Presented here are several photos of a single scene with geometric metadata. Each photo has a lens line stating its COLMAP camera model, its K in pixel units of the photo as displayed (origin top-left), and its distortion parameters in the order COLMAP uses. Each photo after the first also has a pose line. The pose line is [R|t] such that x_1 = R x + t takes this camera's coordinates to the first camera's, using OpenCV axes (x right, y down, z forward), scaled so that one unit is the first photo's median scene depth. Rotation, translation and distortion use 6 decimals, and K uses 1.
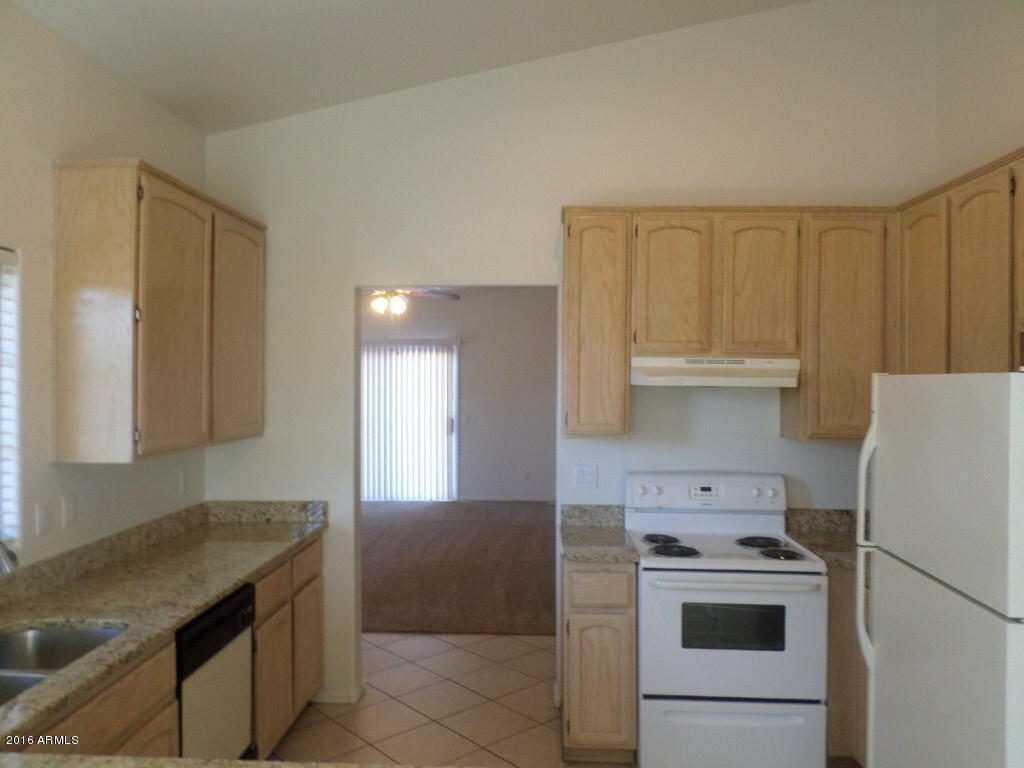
lens RADIAL K [[769.1, 0, 525.3], [0, 769.1, 371.0], [0, 0, 1]] dist [-0.011596, -0.010511]
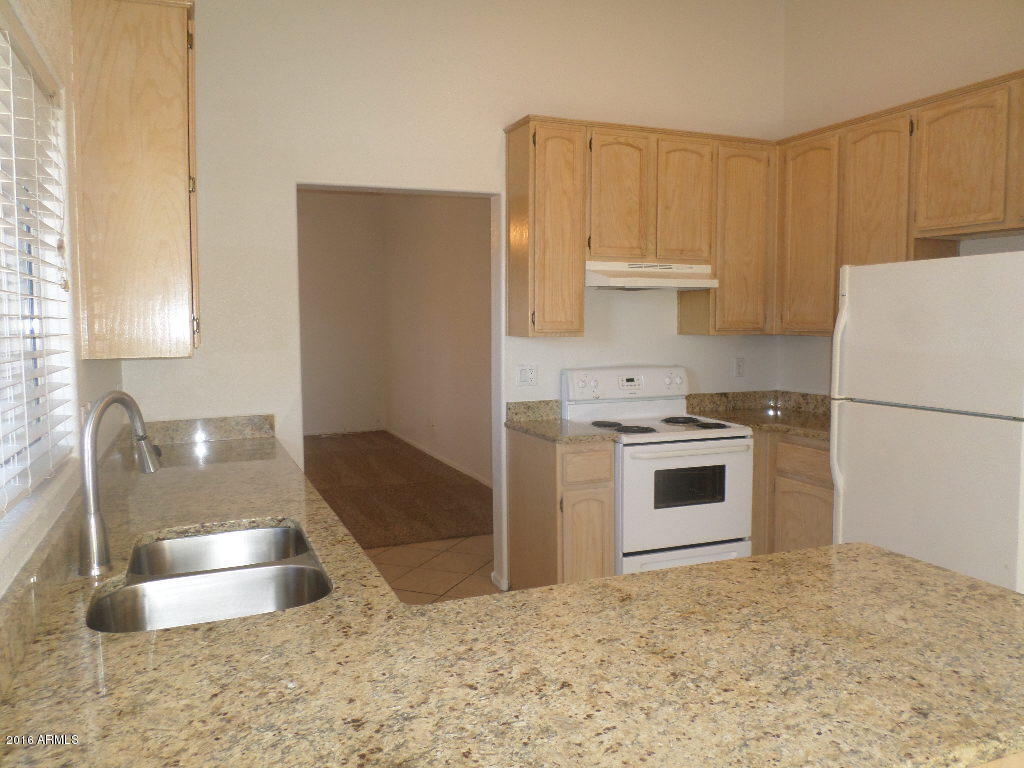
lens RADIAL K [[769.1, 0, 495.0], [0, 769.1, 375.6], [0, 0, 1]] dist [-0.011596, -0.010511]
pose [[0.905484, -0.041039, 0.422392, -0.451646], [0.010300, 0.997145, 0.074801, 0.062114], [-0.424256, -0.063380, 0.903322, 0.053732]]
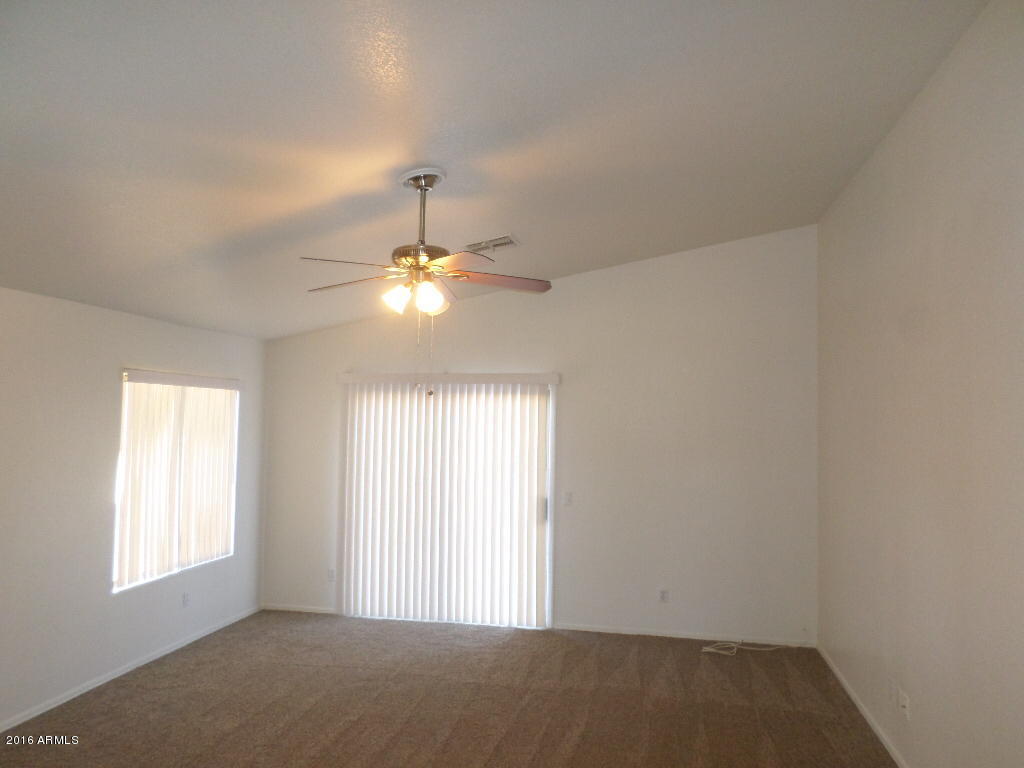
lens RADIAL K [[769.1, 0, 508.3], [0, 769.1, 382.6], [0, 0, 1]] dist [-0.011596, -0.010511]
pose [[0.987204, 0.009418, -0.159182, -0.027429], [-0.016387, 0.998961, -0.042523, -0.007914], [0.158616, 0.044588, 0.986333, 0.405457]]
